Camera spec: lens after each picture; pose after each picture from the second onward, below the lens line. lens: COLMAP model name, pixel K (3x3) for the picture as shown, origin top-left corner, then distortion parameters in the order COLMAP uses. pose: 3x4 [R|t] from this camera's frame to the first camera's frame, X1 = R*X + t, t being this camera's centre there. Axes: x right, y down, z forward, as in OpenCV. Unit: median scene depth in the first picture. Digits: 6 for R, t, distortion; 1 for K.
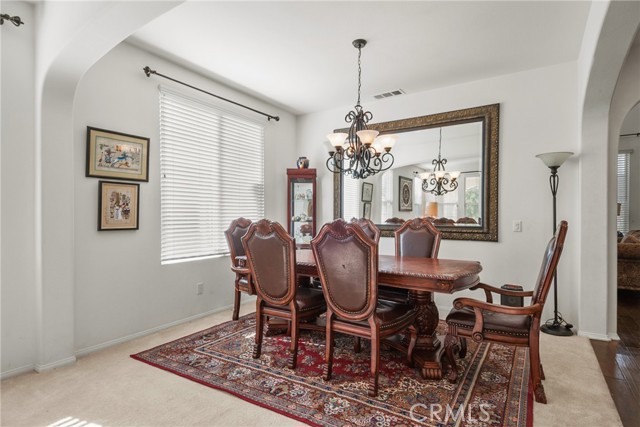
lens RADIAL K [[333.7, 0, 323.8], [0, 333.7, 213.2], [0, 0, 1]] dist [0.023084, -0.015381]
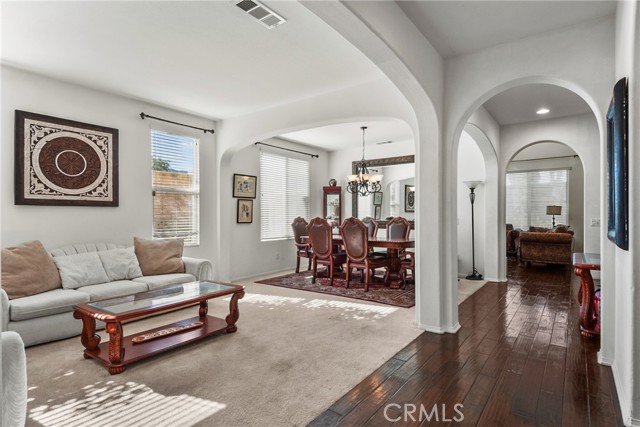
lens RADIAL K [[333.7, 0, 324.0], [0, 333.7, 216.3], [0, 0, 1]] dist [0.023084, -0.015381]
pose [[0.997472, -0.002320, -0.071026, 0.012406], [0.002958, 0.999956, 0.008870, -0.005149], [0.071002, -0.009057, 0.997435, -0.859878]]
